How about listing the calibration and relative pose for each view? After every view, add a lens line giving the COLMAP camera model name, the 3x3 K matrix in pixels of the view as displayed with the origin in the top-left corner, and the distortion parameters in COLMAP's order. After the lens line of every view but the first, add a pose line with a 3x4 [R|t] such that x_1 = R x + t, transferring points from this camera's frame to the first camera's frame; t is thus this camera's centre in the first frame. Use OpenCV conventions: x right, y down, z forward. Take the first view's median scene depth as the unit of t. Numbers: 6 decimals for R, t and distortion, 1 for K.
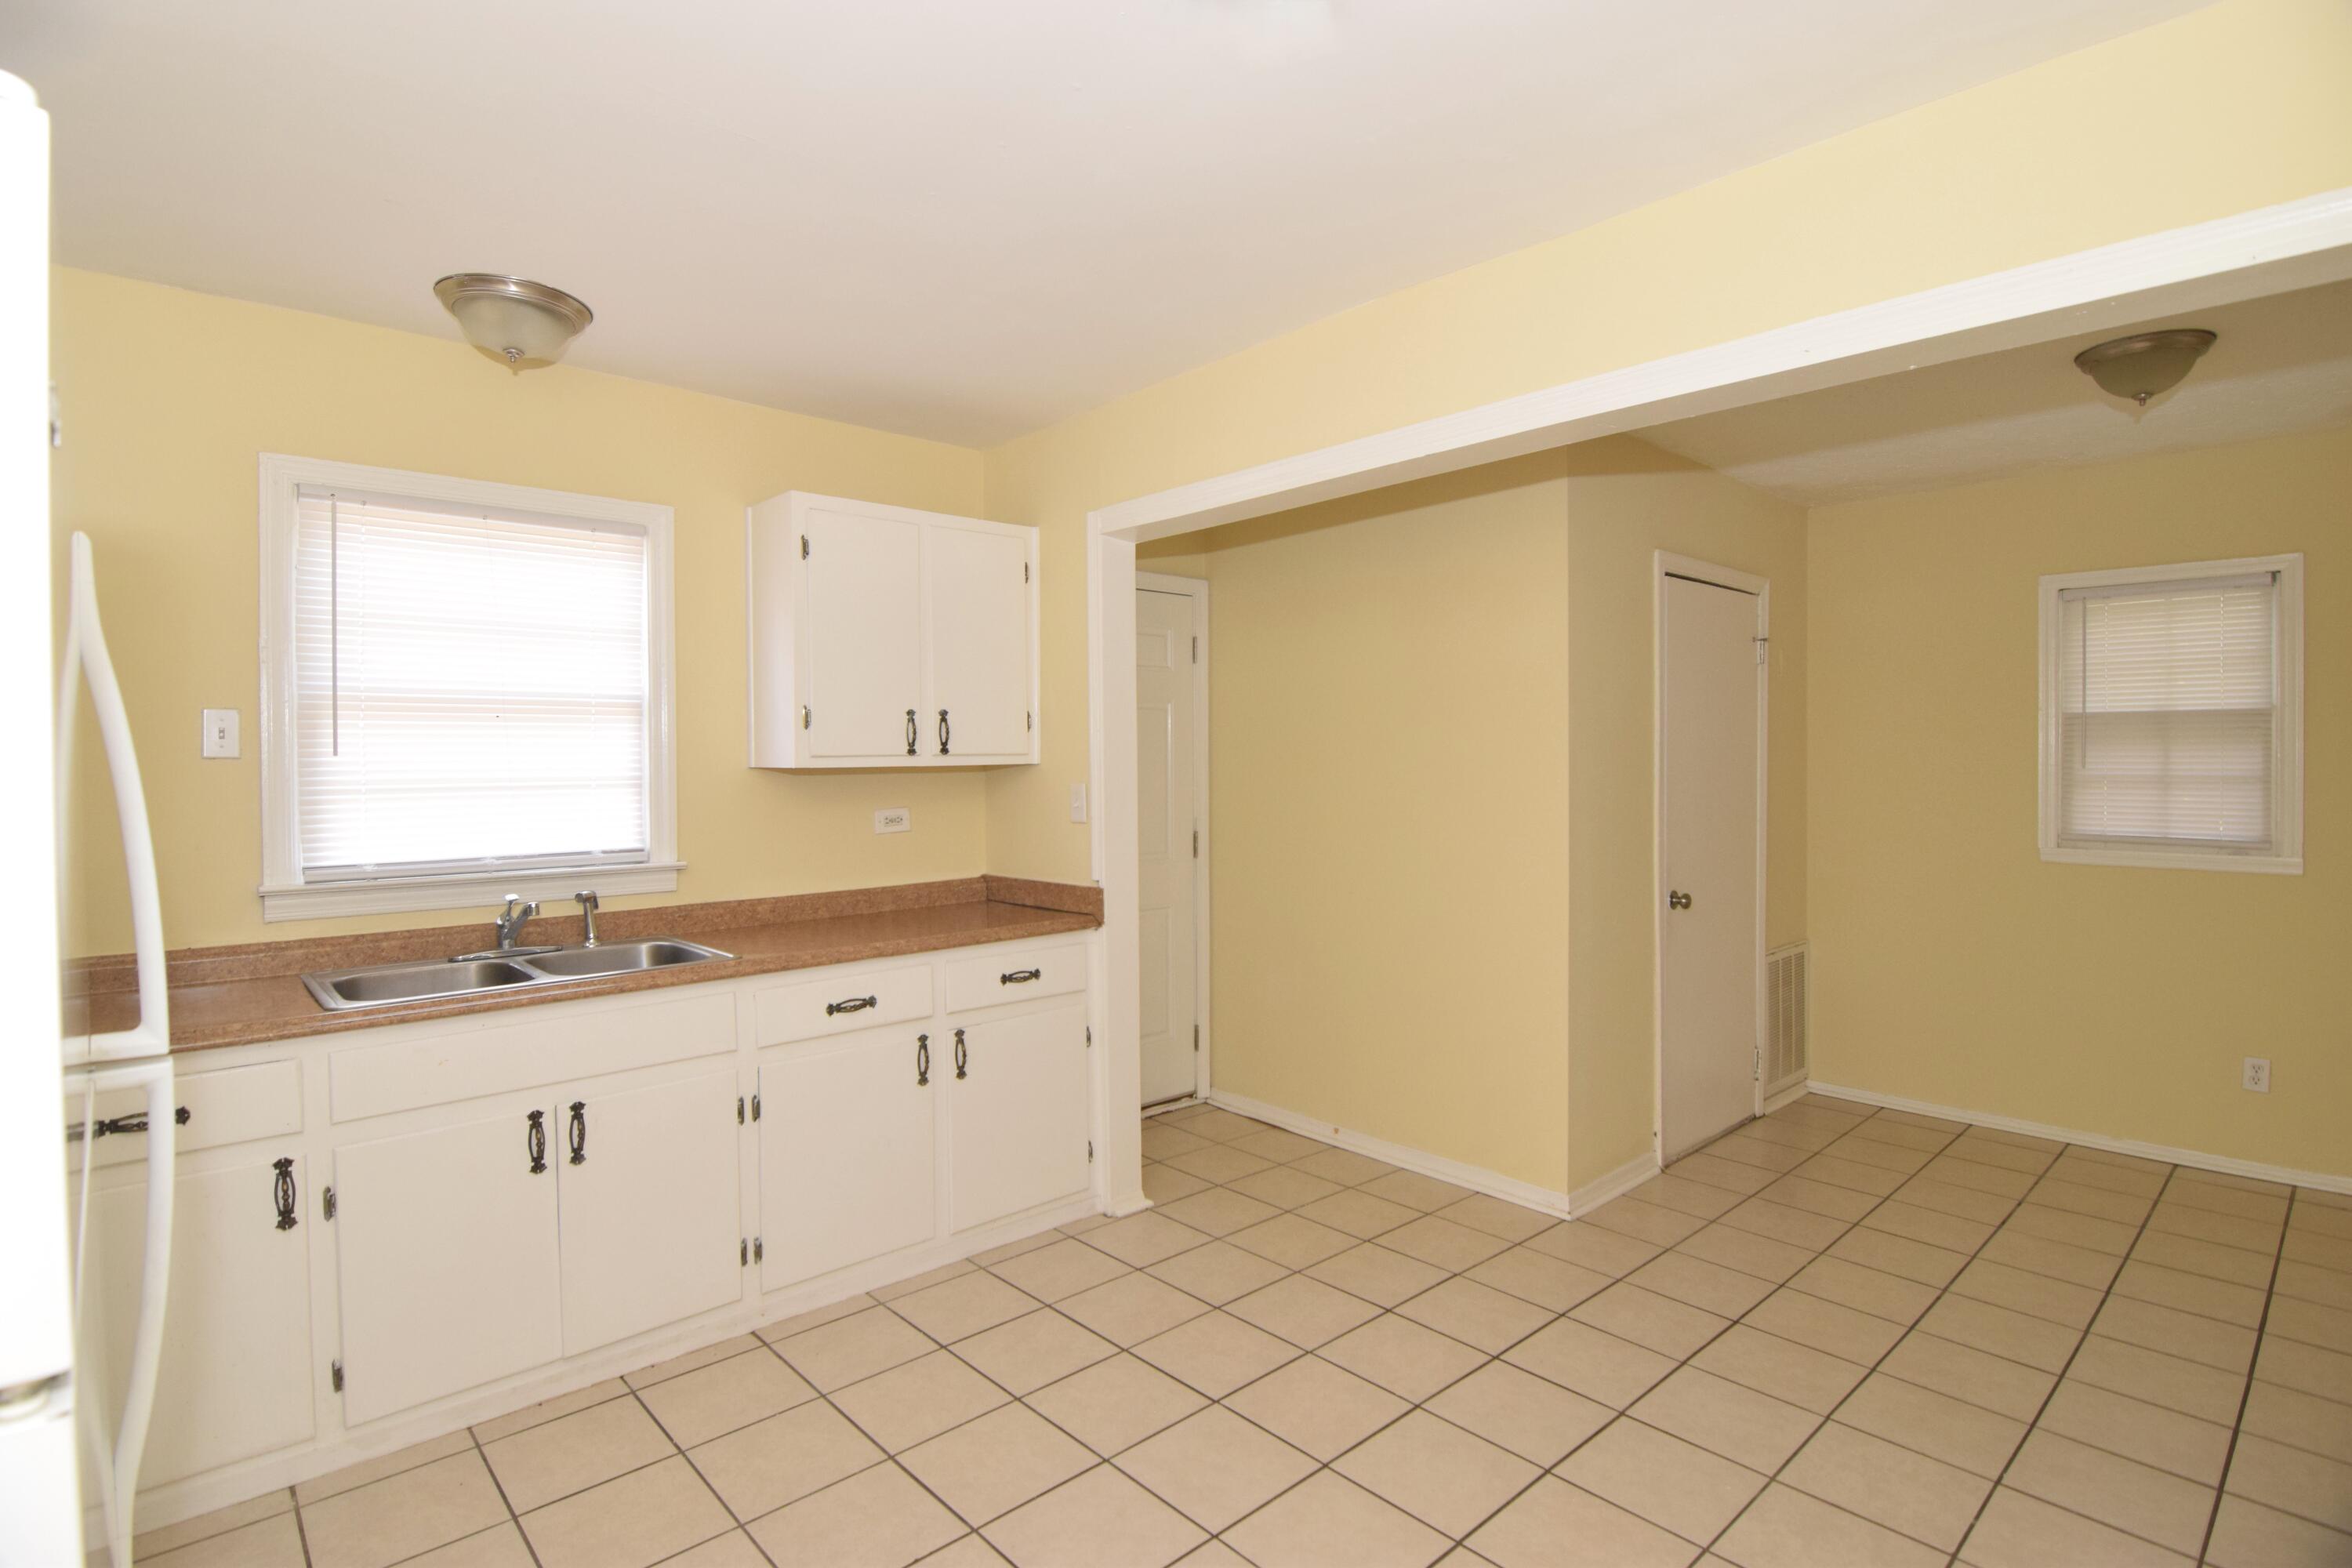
lens RADIAL K [[1153.2, 0, 1174.4], [0, 1153.2, 772.1], [0, 0, 1]] dist [-0.002442, -0.011327]
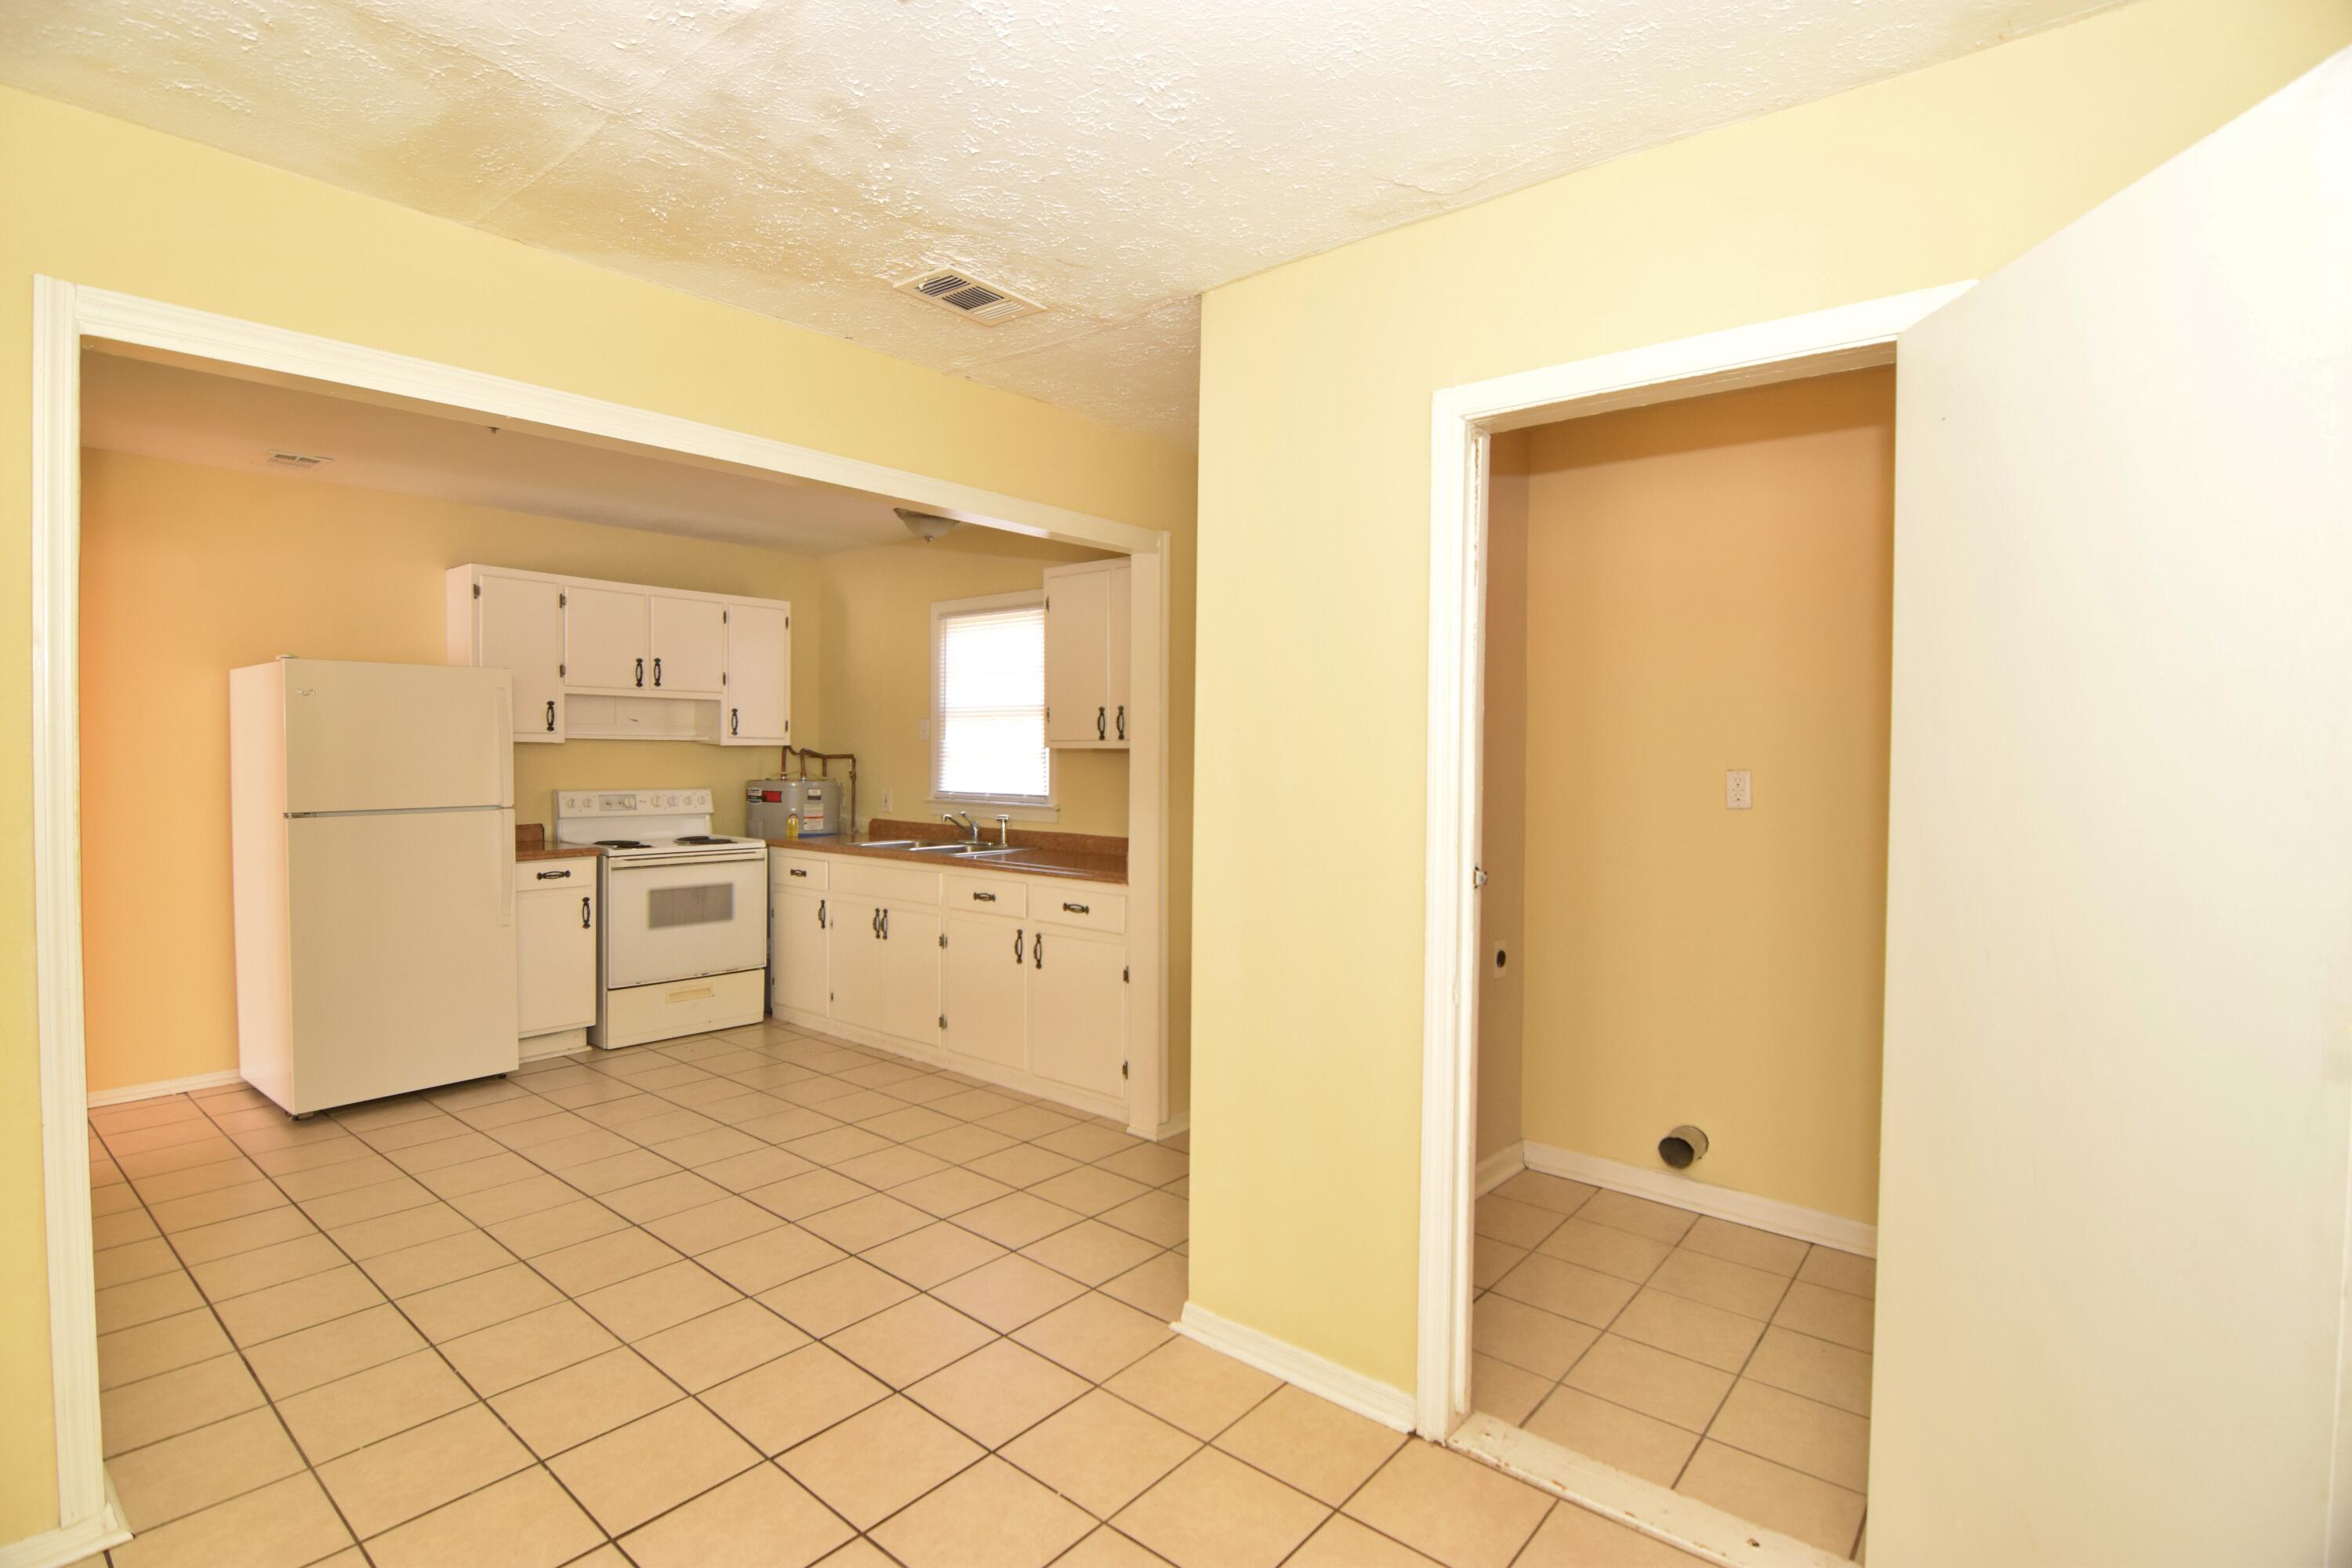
lens RADIAL K [[1153.2, 0, 1174.4], [0, 1153.2, 772.1], [0, 0, 1]] dist [-0.002442, -0.011327]
pose [[0.123112, 0.026547, -0.992038, 1.267492], [-0.020100, 0.999504, 0.024252, -0.012263], [0.992189, 0.016954, 0.123585, 1.018267]]
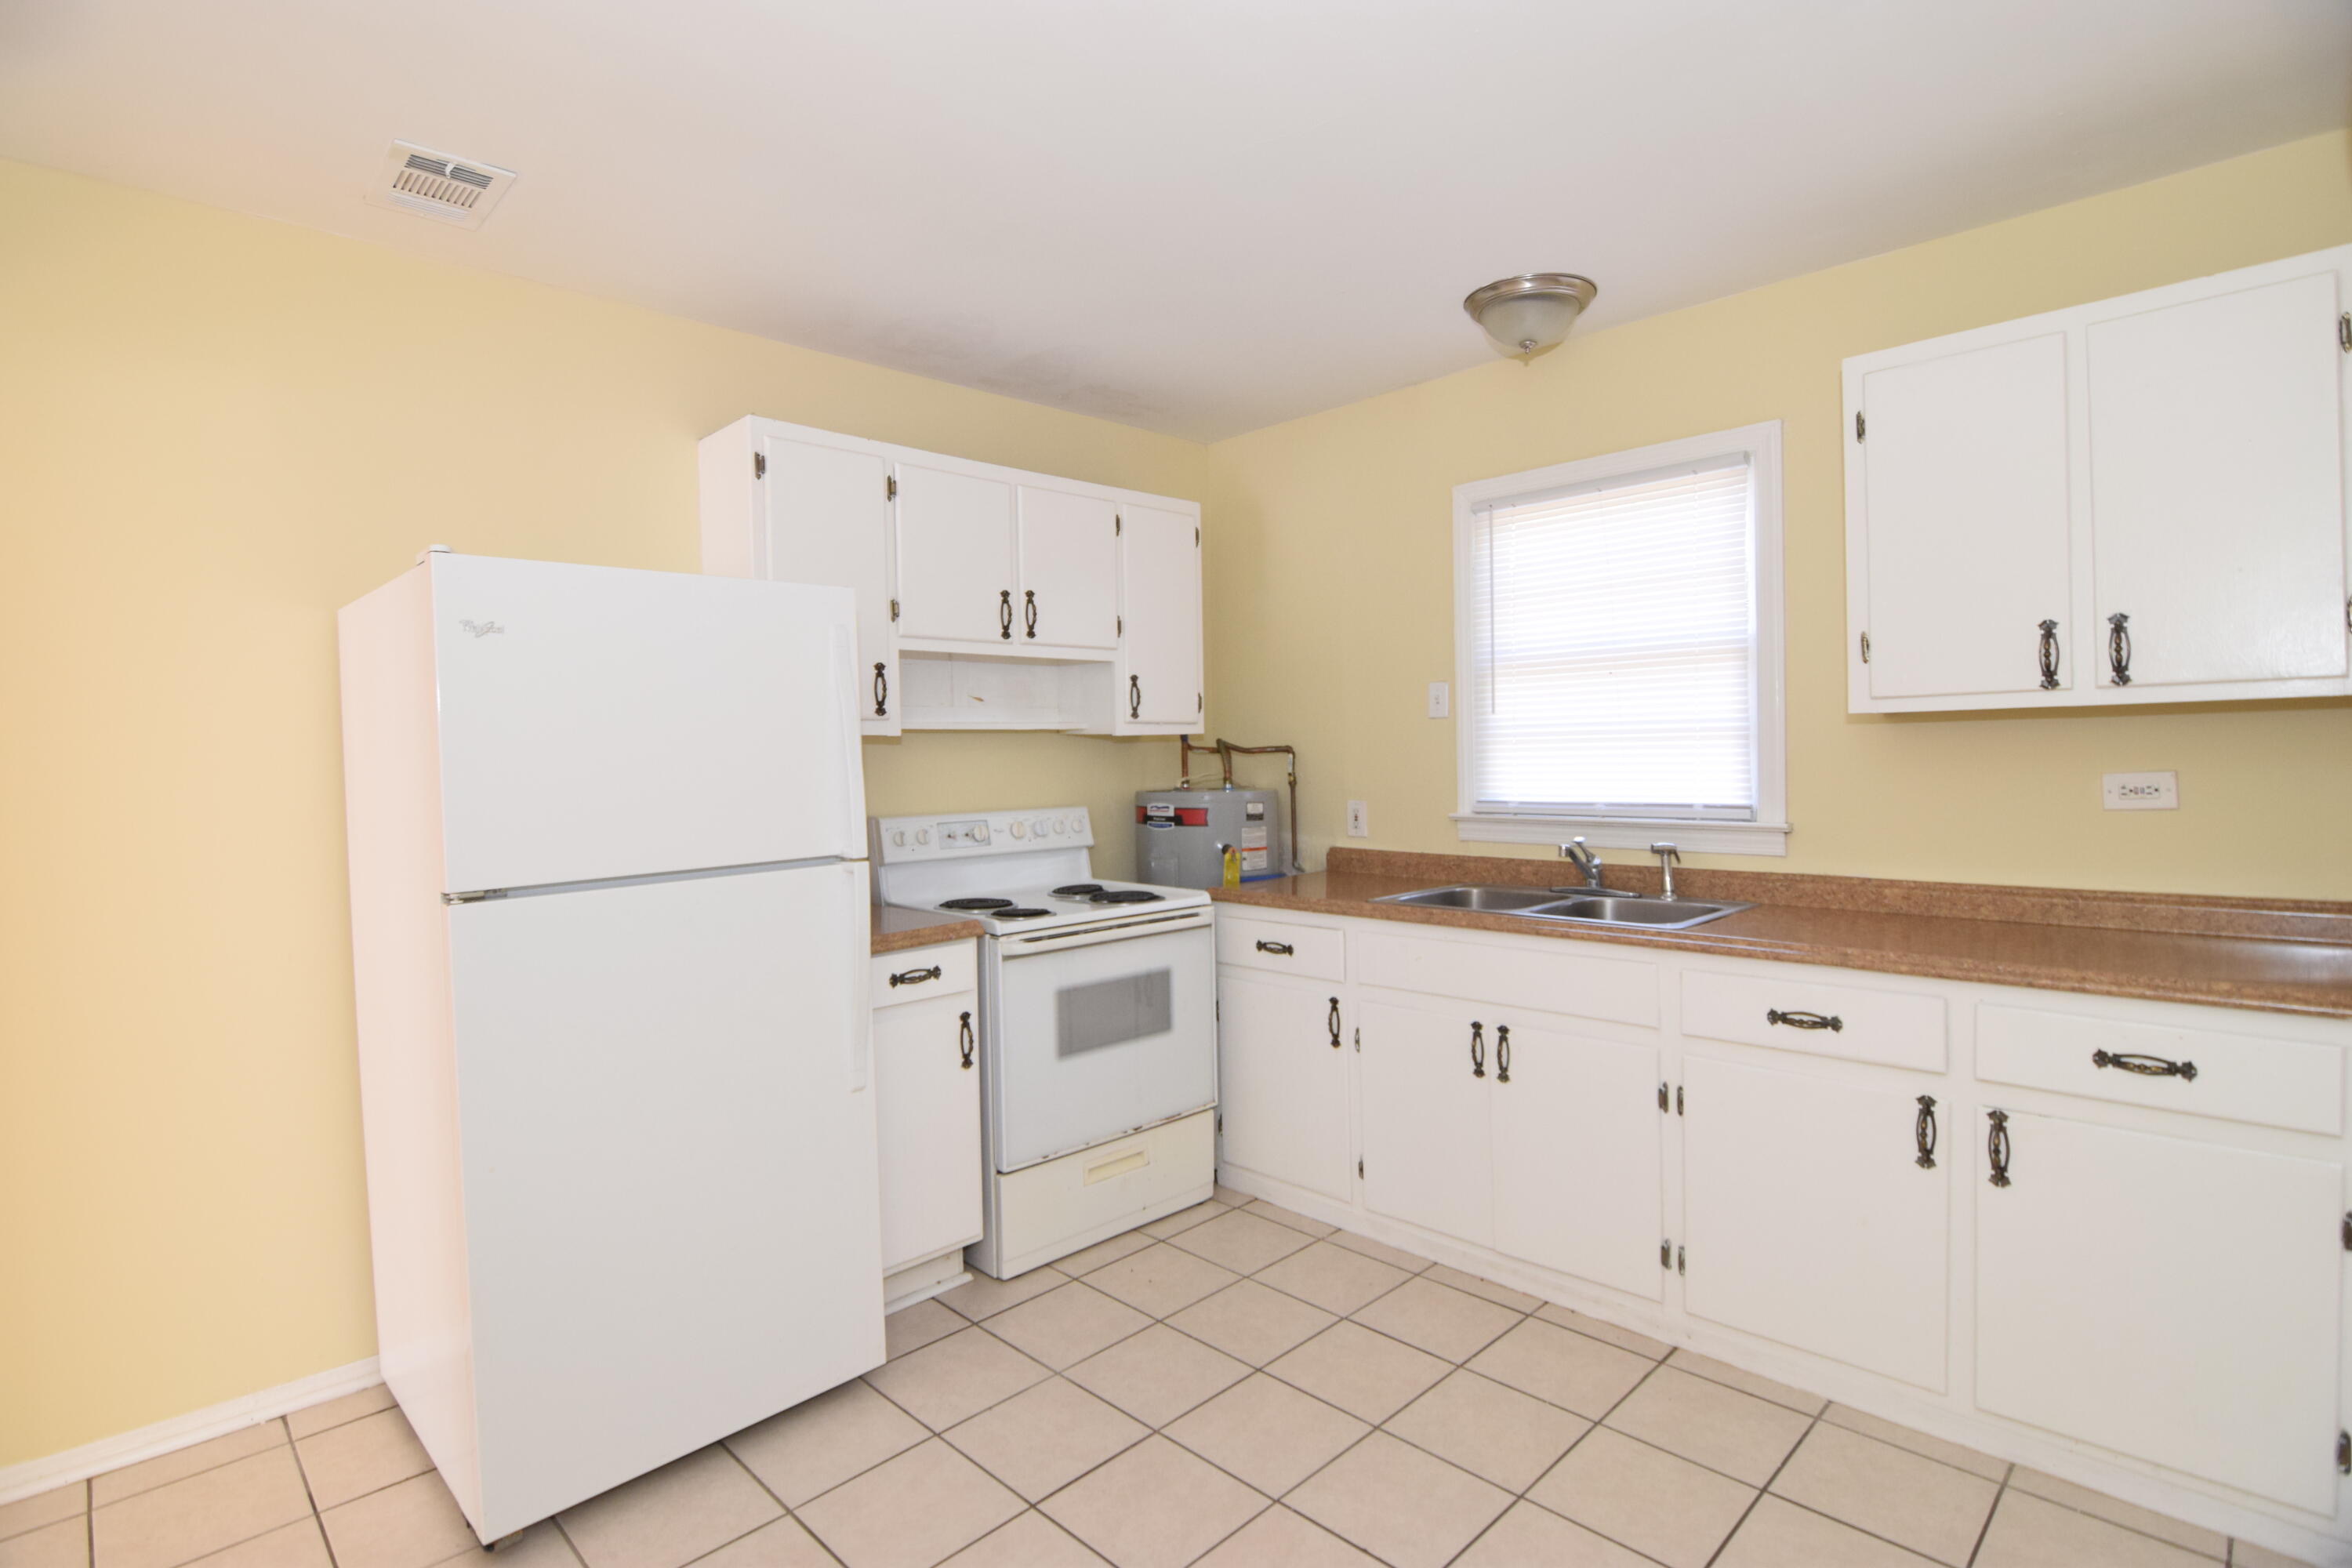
lens RADIAL K [[1140.4, 0, 1171.6], [0, 1140.4, 775.6], [0, 0, 1]] dist [0.000005, -0.010594]
pose [[0.035532, 0.029672, -0.998928, 0.445134], [0.010217, 0.999496, 0.030052, 0.010817], [0.999316, -0.011274, 0.035211, 0.529114]]
